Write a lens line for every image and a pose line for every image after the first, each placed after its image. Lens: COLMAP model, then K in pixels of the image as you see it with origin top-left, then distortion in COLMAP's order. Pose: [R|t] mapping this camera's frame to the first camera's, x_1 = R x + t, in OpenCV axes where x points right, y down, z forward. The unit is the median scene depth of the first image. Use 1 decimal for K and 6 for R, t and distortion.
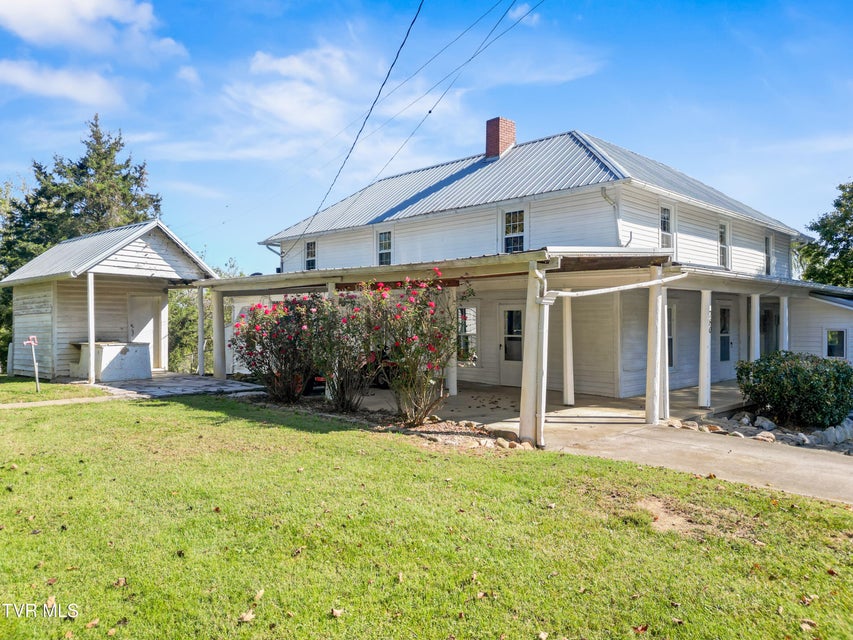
lens RADIAL K [[624.8, 0, 422.6], [0, 624.8, 298.1], [0, 0, 1]] dist [0.028564, 0.000137]
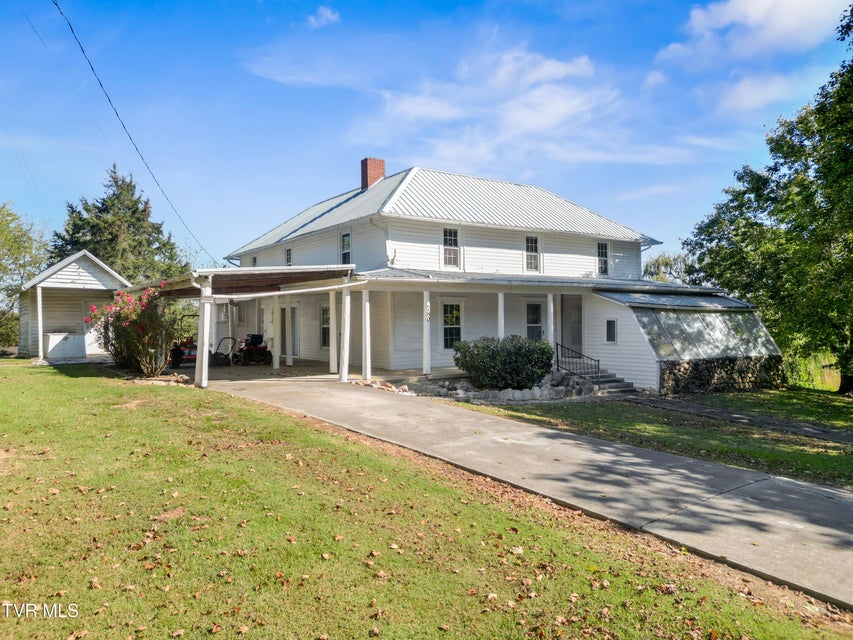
lens RADIAL K [[608.3, 0, 426.5], [0, 608.3, 320.0], [0, 0, 1]] dist [0.033574, -0.002583]
pose [[0.985818, -0.010372, -0.167499, 0.590539], [0.015937, 0.999364, 0.031912, 0.006855], [0.167061, -0.034129, 0.985356, -0.289164]]
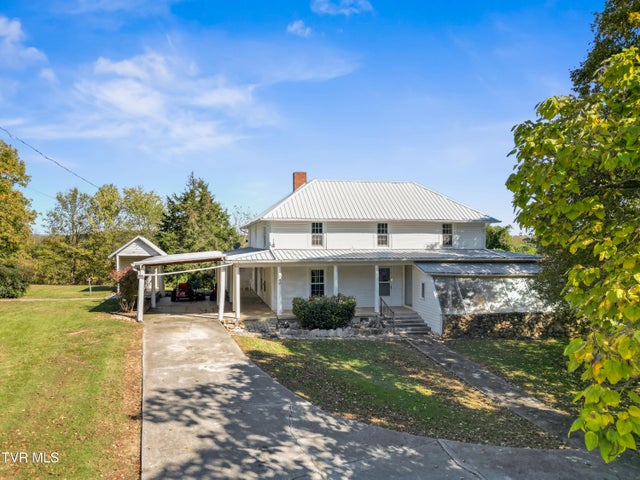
lens RADIAL K [[456.4, 0, 320.0], [0, 456.4, 240.0], [0, 0, 1]] dist [0.033574, -0.002583]
pose [[0.860442, -0.005919, -0.509514, 1.267312], [0.019192, 0.999599, 0.020798, -0.125886], [0.509187, -0.027674, 0.860211, -0.337390]]
